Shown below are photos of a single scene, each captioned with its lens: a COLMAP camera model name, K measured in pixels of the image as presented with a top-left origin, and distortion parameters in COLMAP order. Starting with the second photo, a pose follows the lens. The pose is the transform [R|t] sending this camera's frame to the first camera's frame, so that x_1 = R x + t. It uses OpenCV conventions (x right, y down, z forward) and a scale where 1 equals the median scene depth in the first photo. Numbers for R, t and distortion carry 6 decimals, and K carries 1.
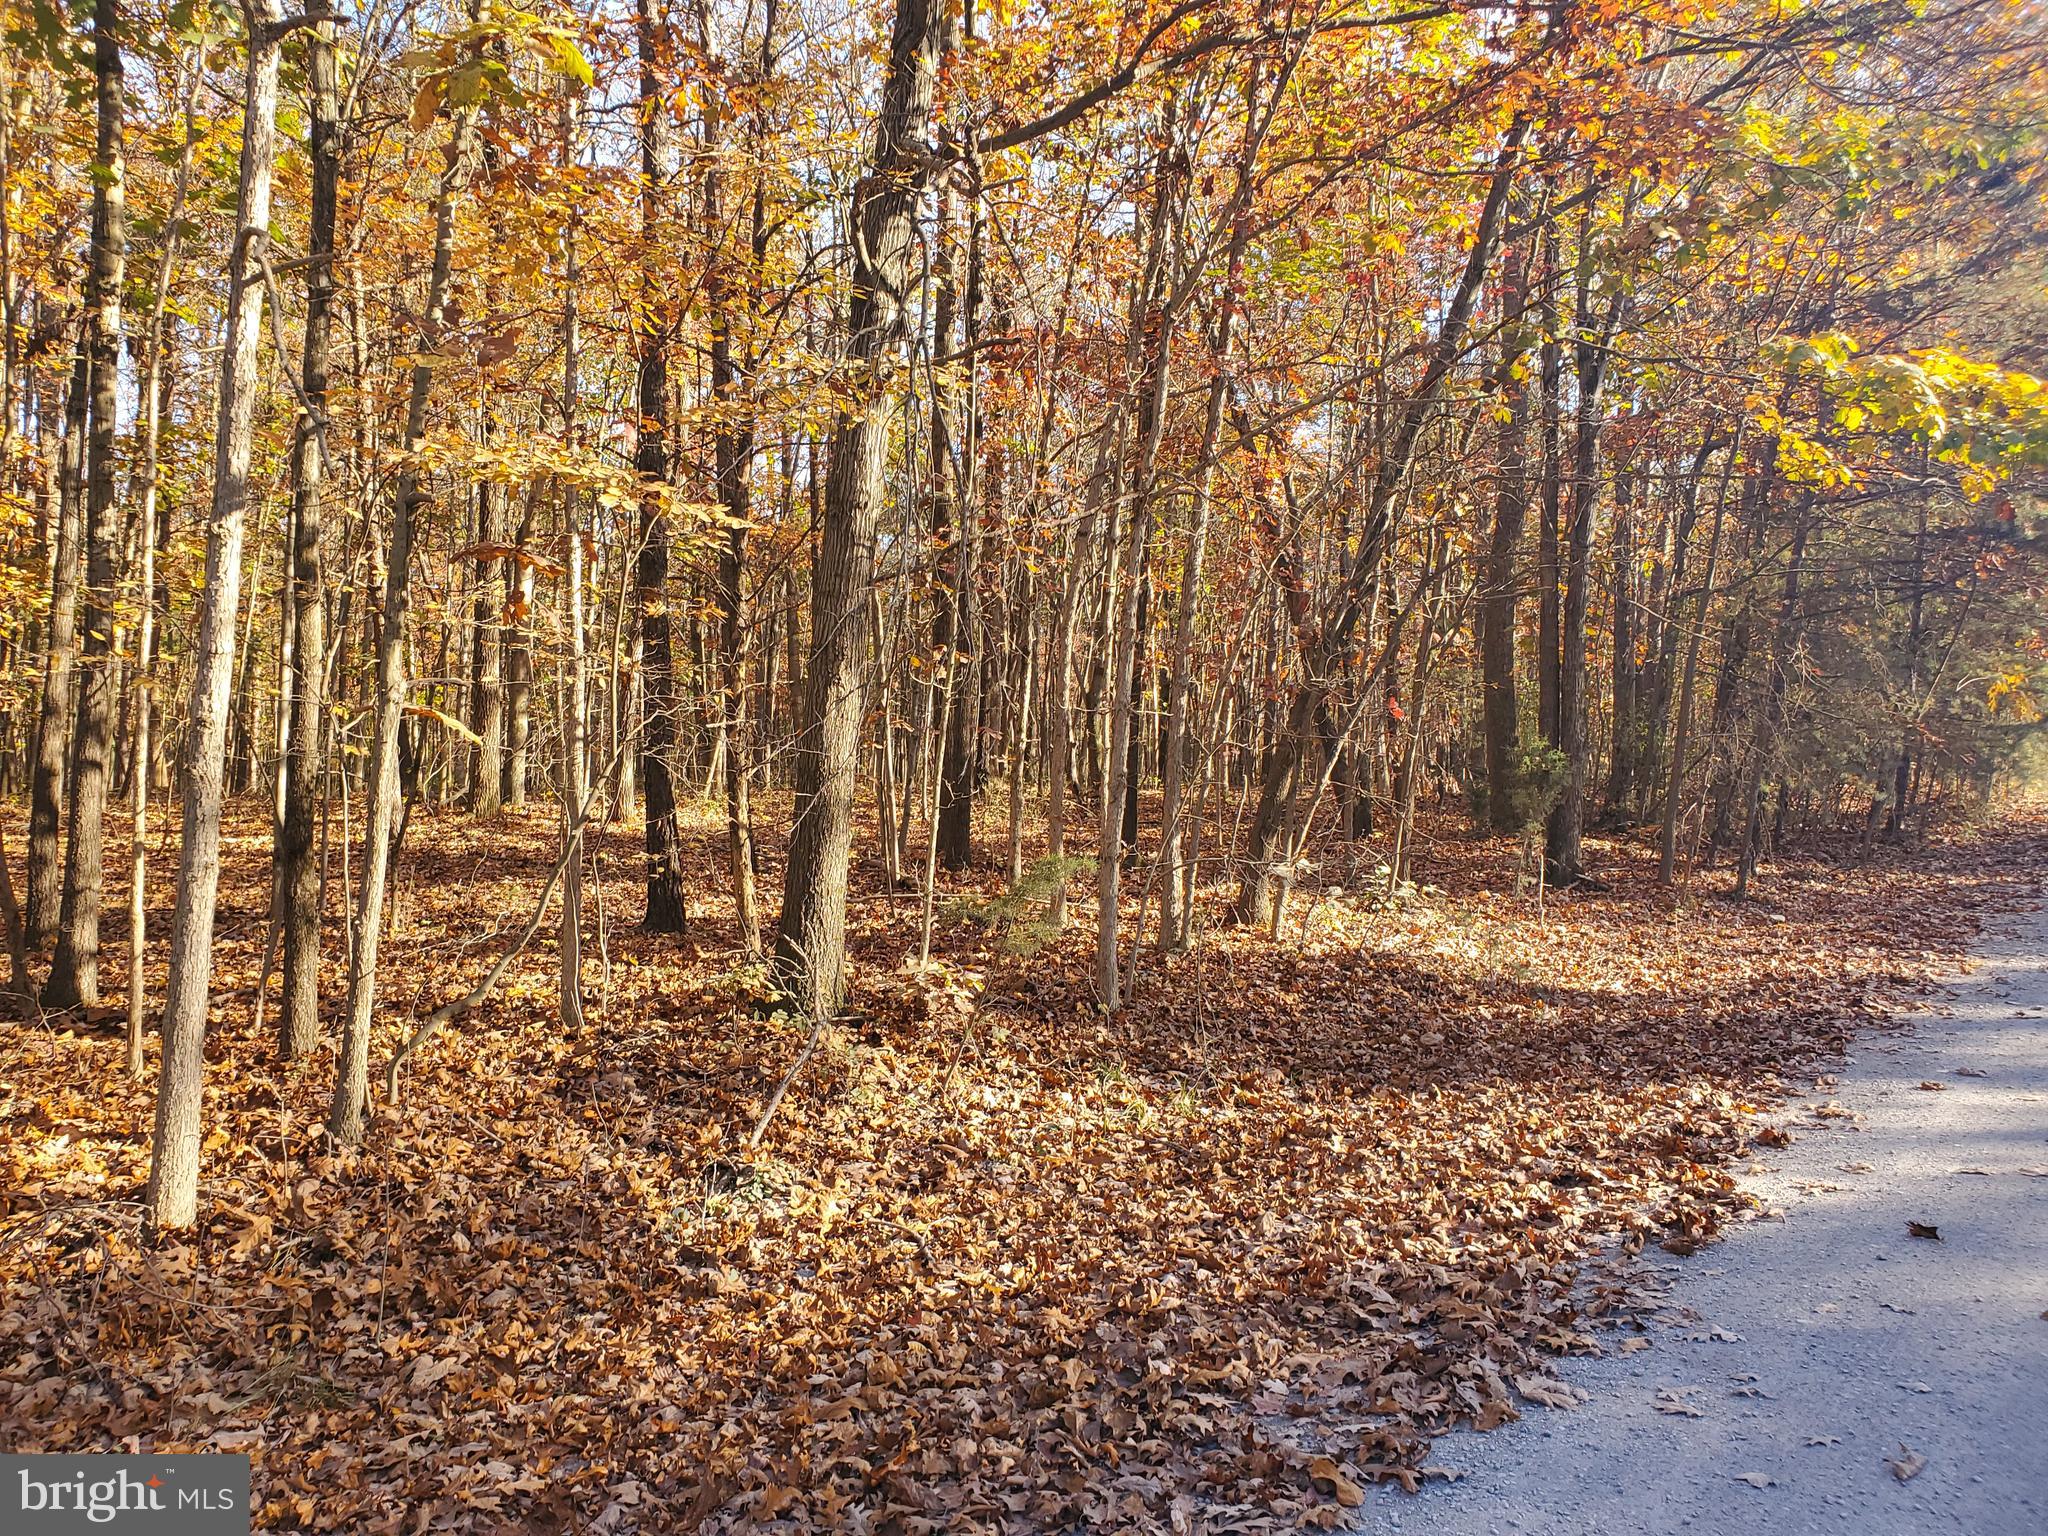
lens RADIAL K [[1757.4, 0, 1024.0], [0, 1757.4, 768.0], [0, 0, 1]] dist [0.008841, 0.003589]
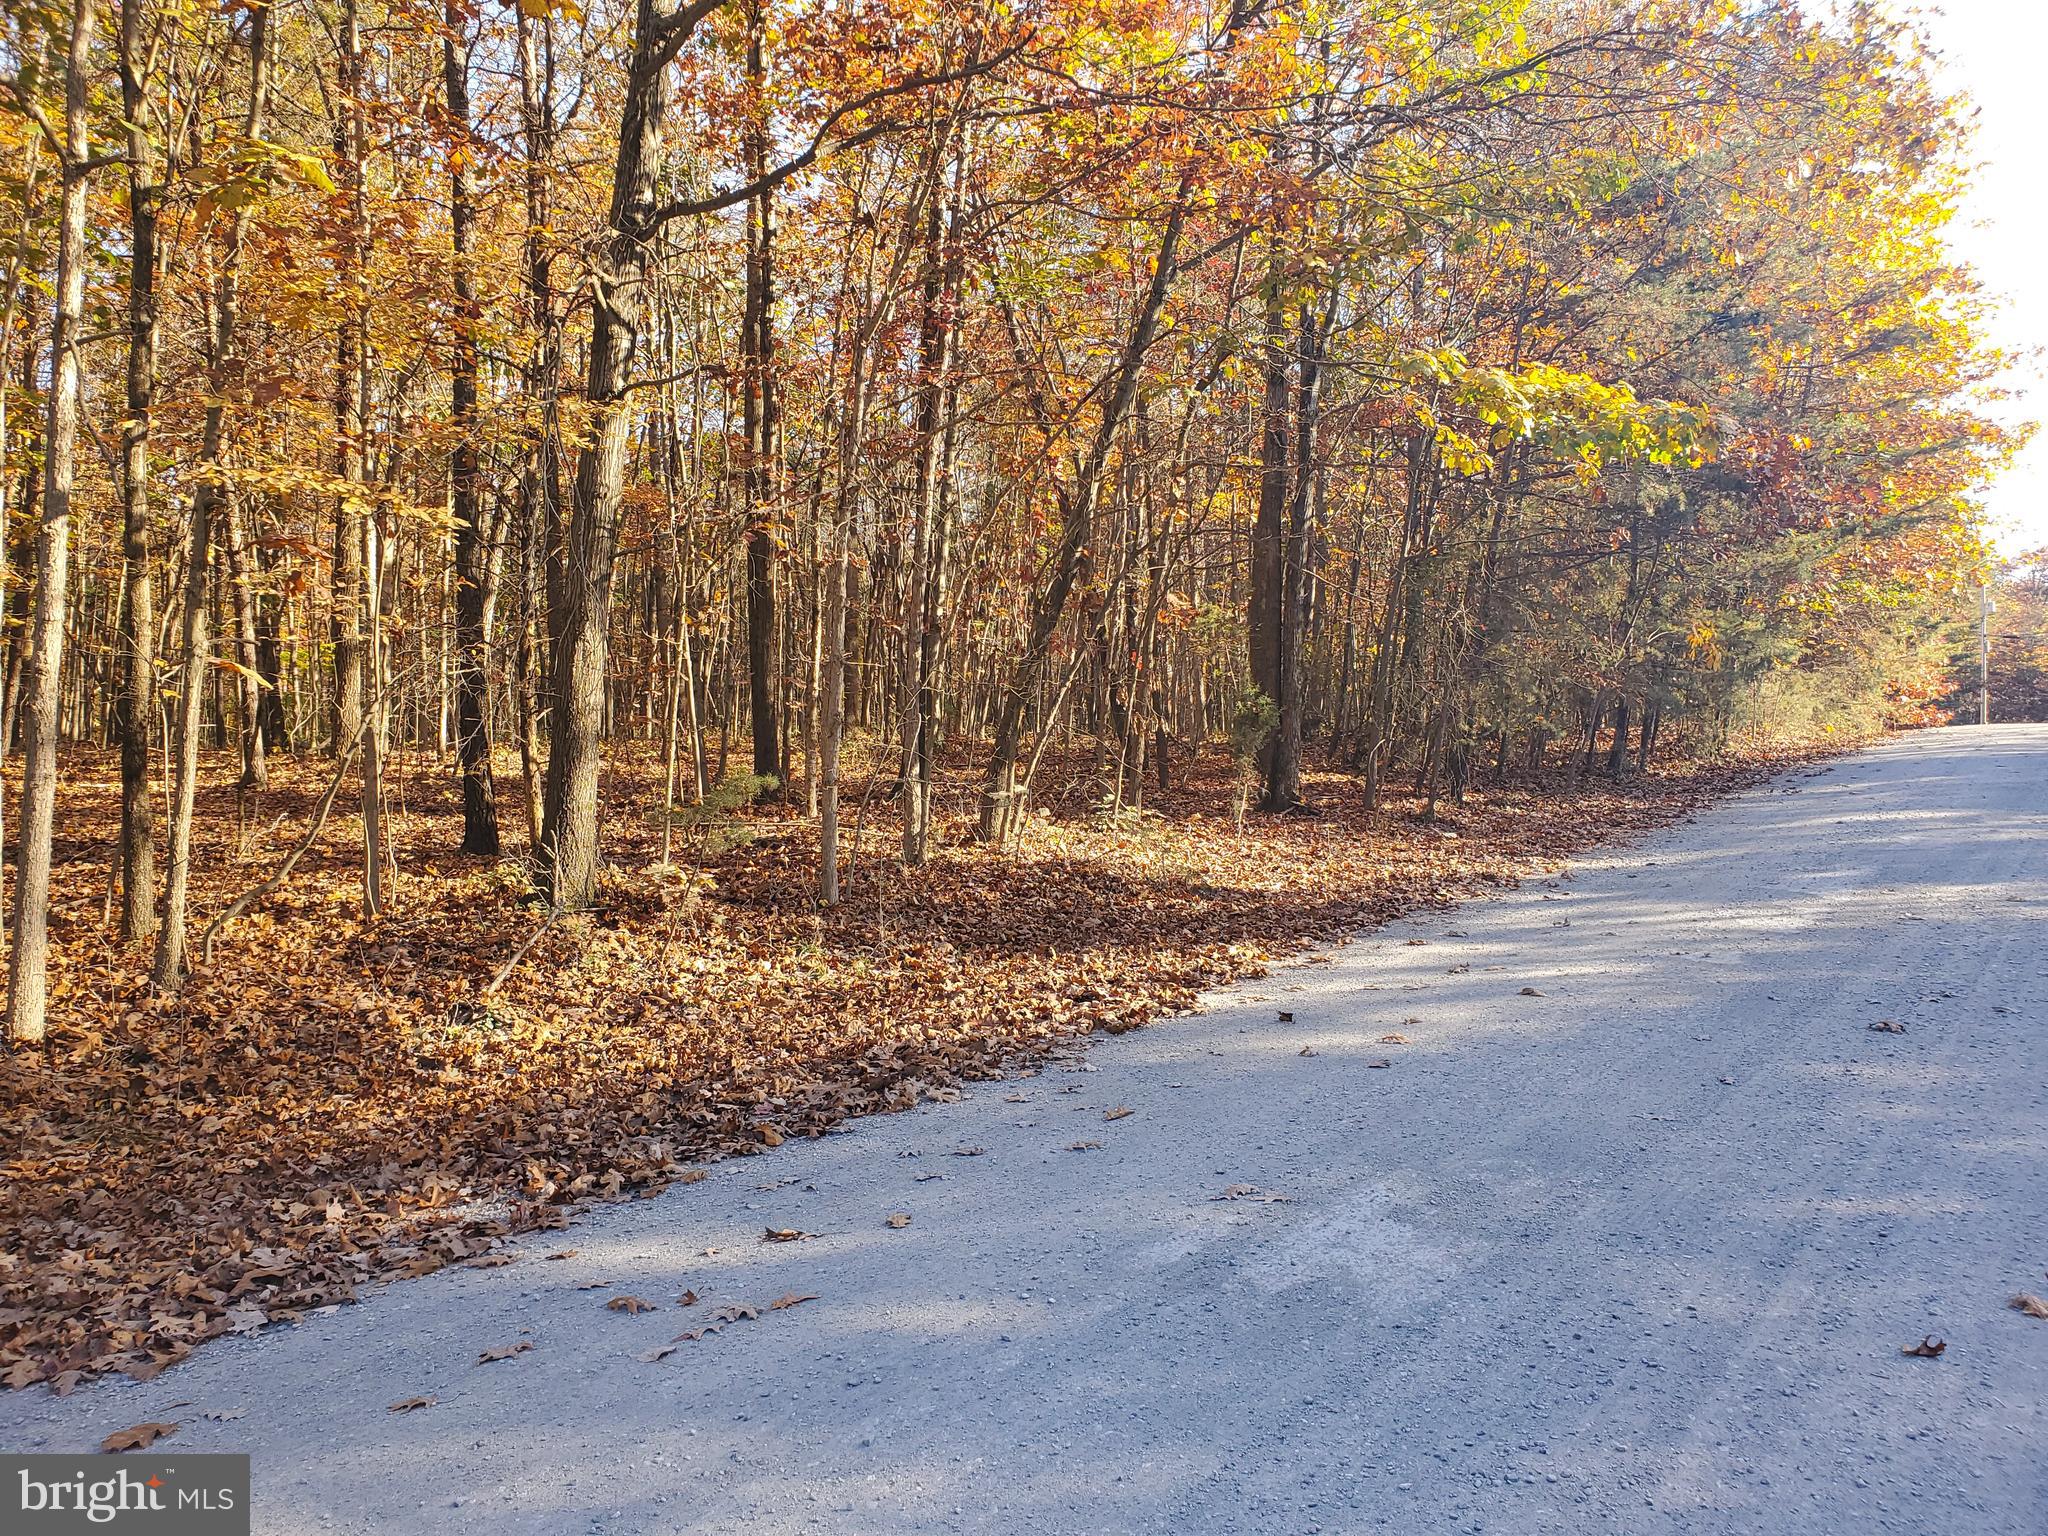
lens RADIAL K [[1664.4, 0, 1024.0], [0, 1664.4, 768.0], [0, 0, 1]] dist [-0.044410, 0.114951]
pose [[0.996785, -0.009142, 0.079599, 0.144673], [0.006697, 0.999499, 0.030931, 0.010126], [-0.079841, -0.030299, 0.996347, -0.262358]]
